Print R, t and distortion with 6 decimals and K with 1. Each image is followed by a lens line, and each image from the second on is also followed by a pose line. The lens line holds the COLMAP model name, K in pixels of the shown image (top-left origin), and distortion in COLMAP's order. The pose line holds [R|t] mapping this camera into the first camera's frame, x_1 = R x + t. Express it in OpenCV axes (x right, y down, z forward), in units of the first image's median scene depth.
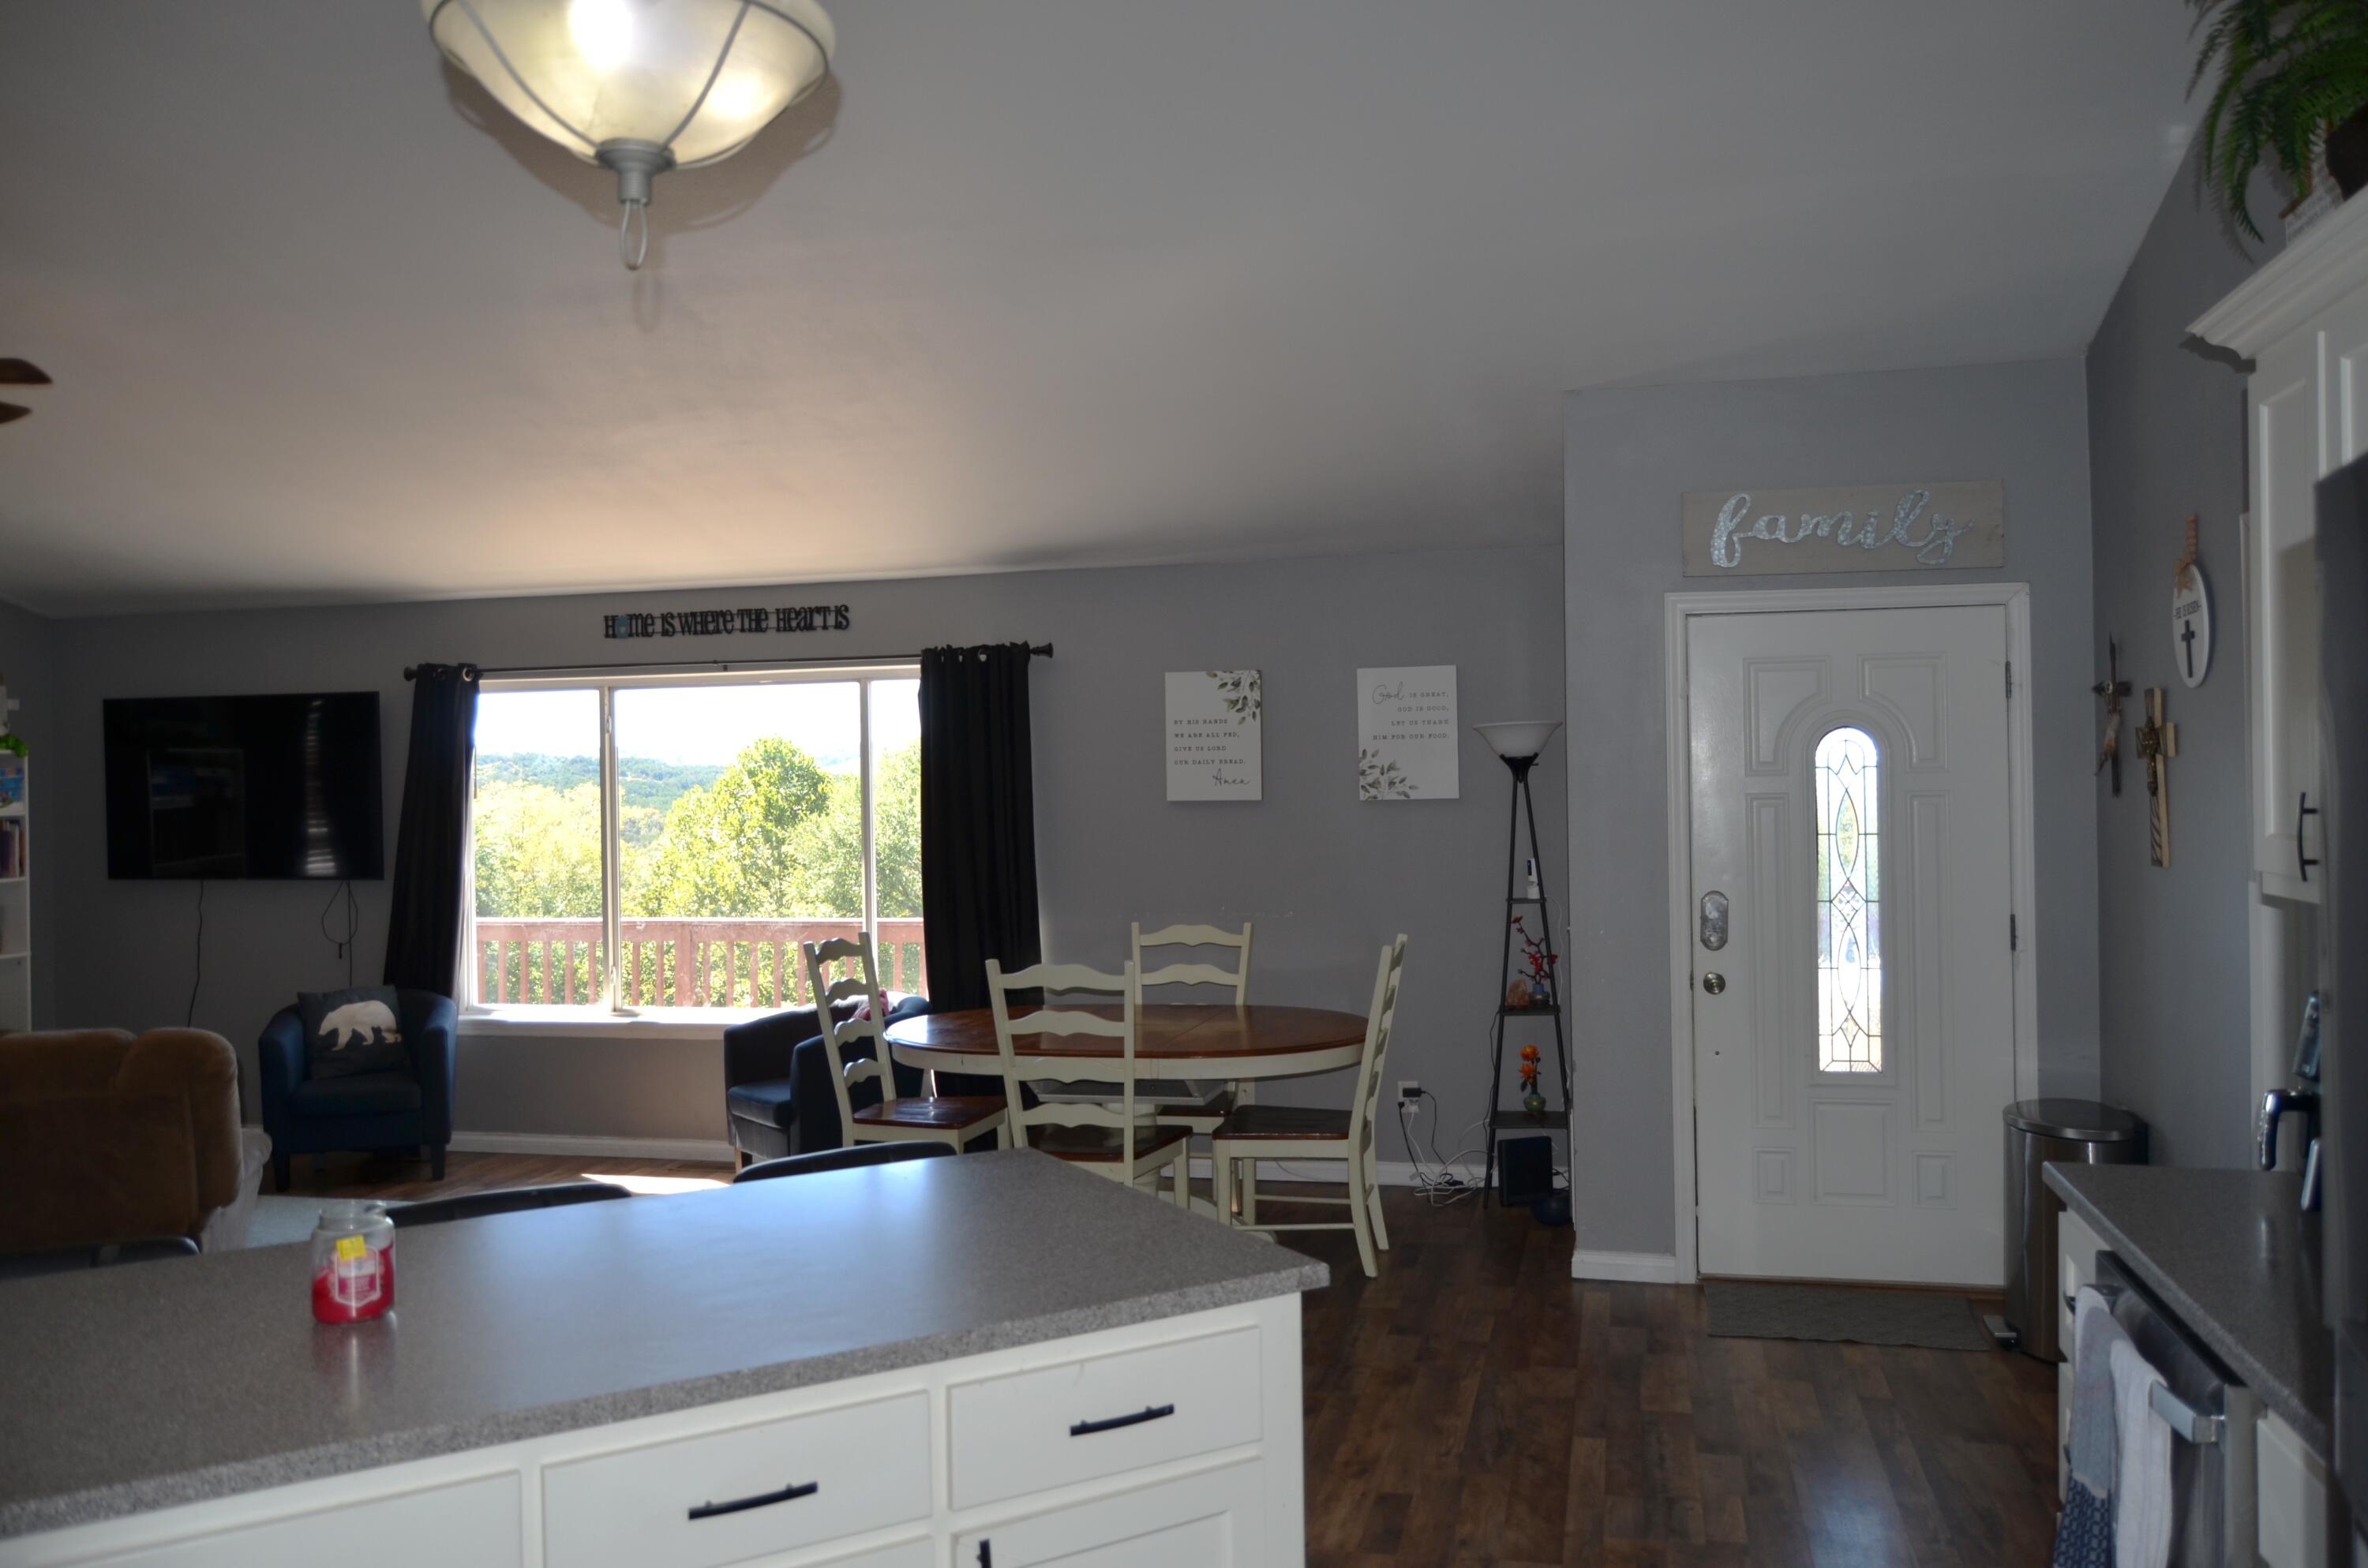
lens RADIAL K [[1829.7, 0, 1192.3], [0, 1829.7, 783.4], [0, 0, 1]] dist [-0.012181, 0.008369]
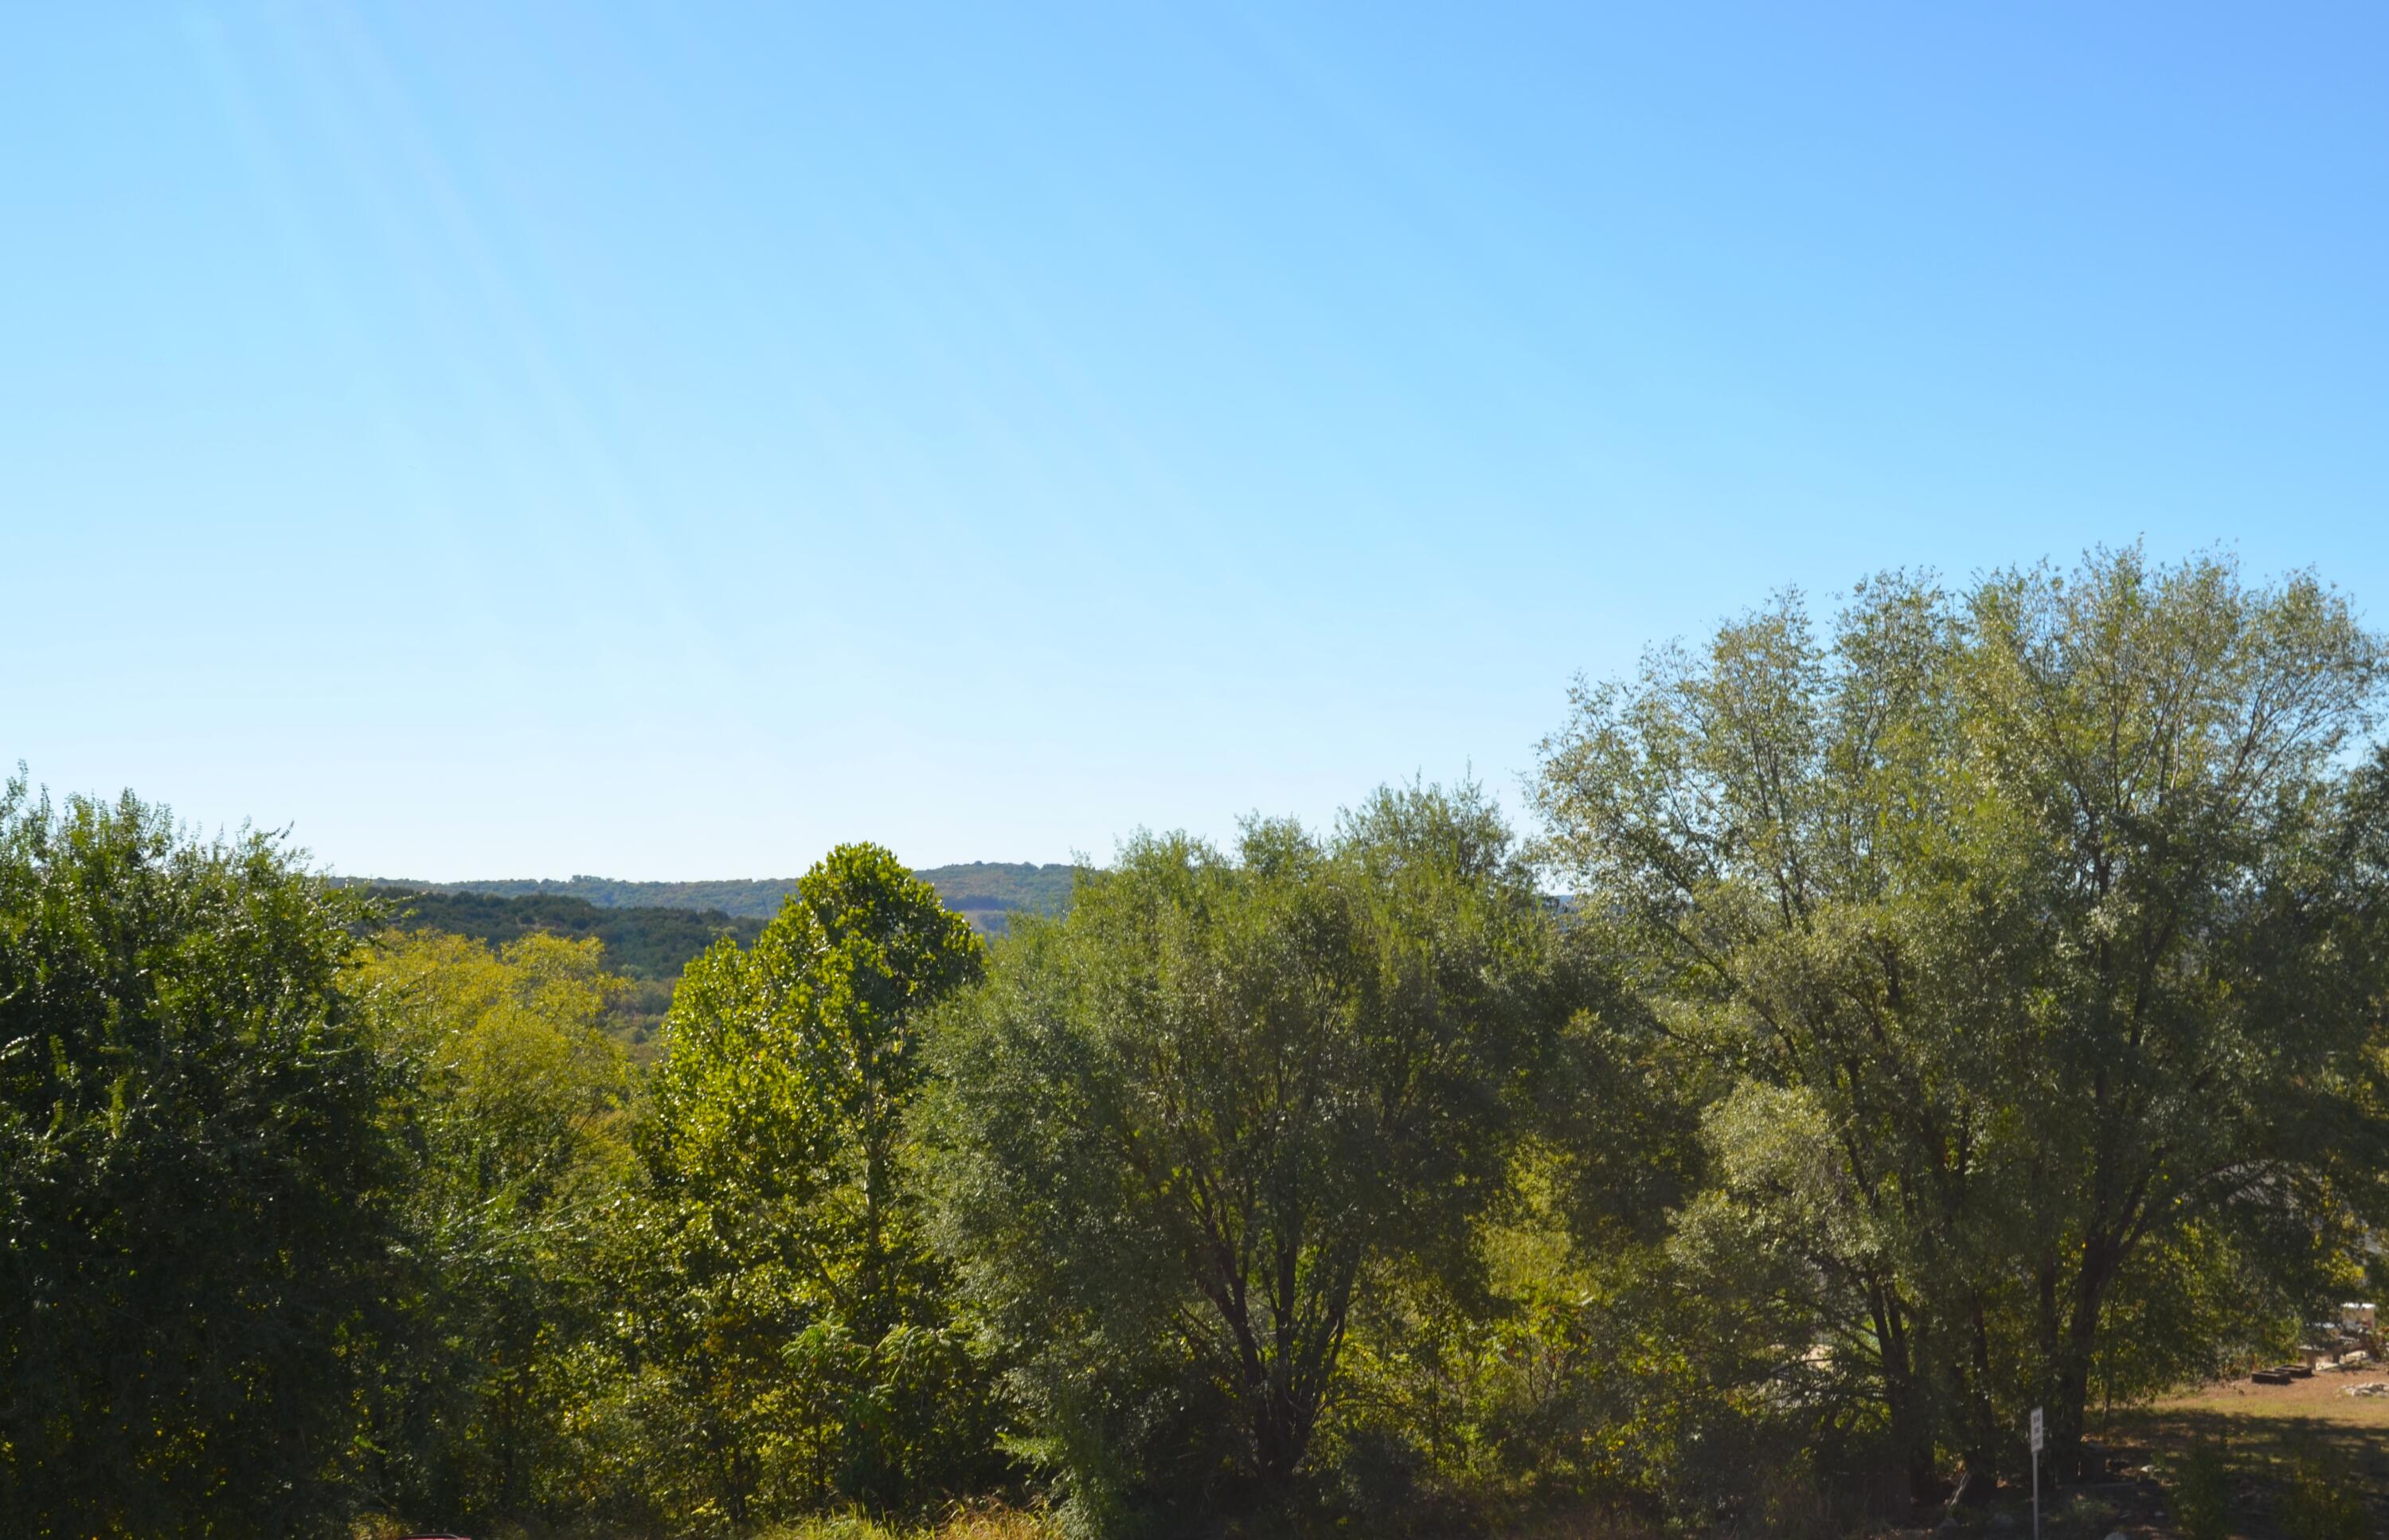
lens RADIAL K [[2837.4, 0, 1199.3], [0, 2837.4, 757.0], [0, 0, 1]] dist [0.099535, 0.000000]
pose [[0.996740, -0.001969, -0.080651, -0.493540], [-0.003112, 0.998020, -0.062823, 0.006712], [0.080615, 0.062869, 0.994761, 1.079318]]
